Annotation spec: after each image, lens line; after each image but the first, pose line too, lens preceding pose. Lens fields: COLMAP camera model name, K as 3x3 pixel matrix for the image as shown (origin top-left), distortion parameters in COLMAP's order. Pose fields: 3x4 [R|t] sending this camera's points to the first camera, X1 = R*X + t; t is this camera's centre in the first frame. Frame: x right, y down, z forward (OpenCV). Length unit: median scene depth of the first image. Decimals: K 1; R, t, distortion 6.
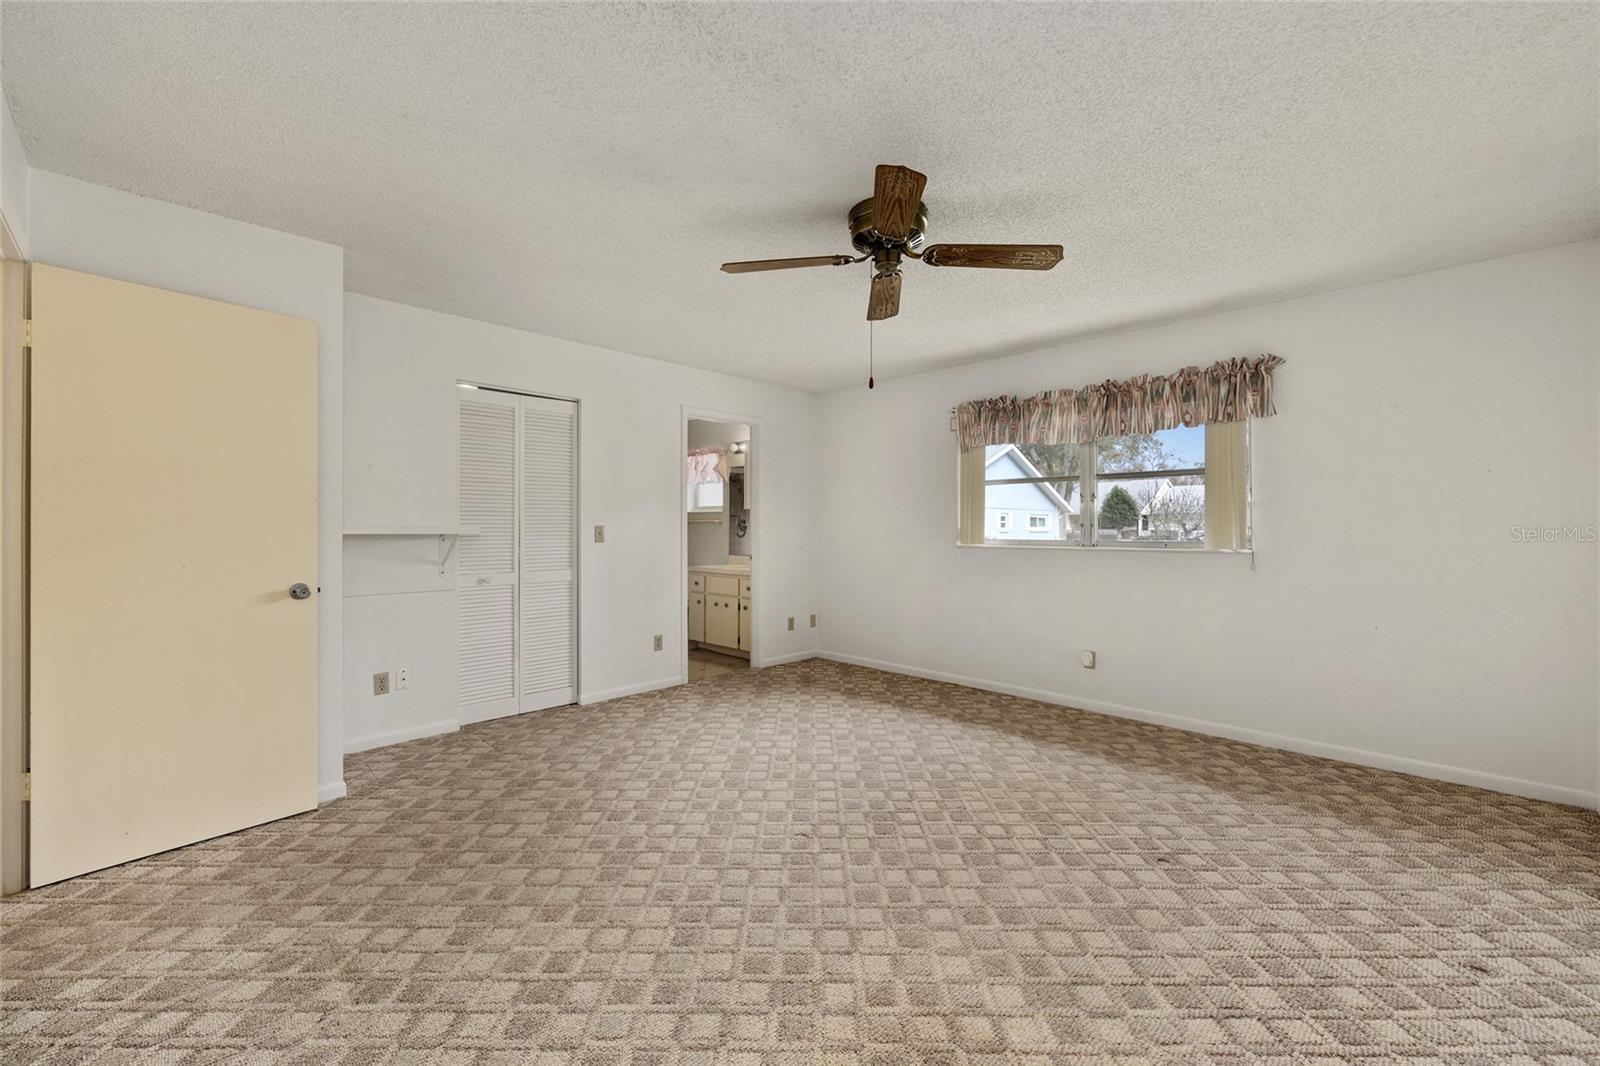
lens RADIAL K [[650.9, 0, 800.4], [0, 650.9, 532.8], [0, 0, 1]] dist [-0.001352, -0.000037]
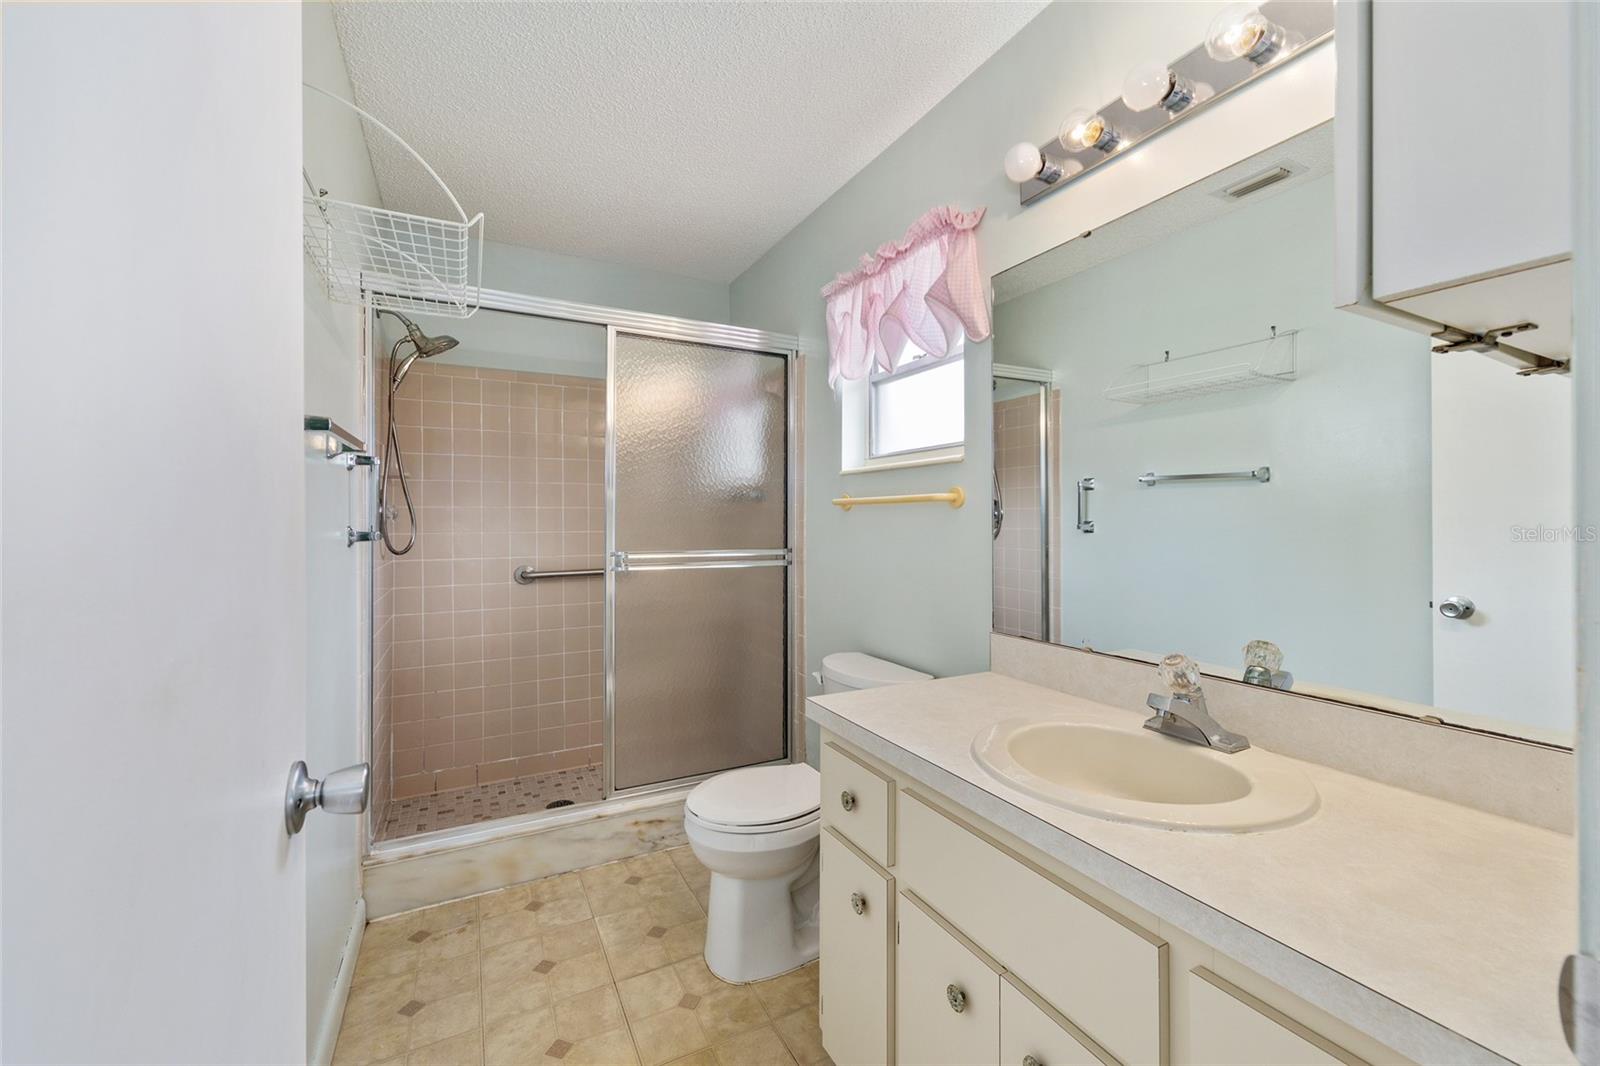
lens RADIAL K [[650.9, 0, 801.8], [0, 650.9, 527.4], [0, 0, 1]] dist [-0.001352, -0.000037]
pose [[0.954227, -0.003455, -0.299063, -0.103564], [0.003144, 0.999994, -0.001522, -0.005642], [0.299067, 0.000513, 0.954232, 0.730923]]
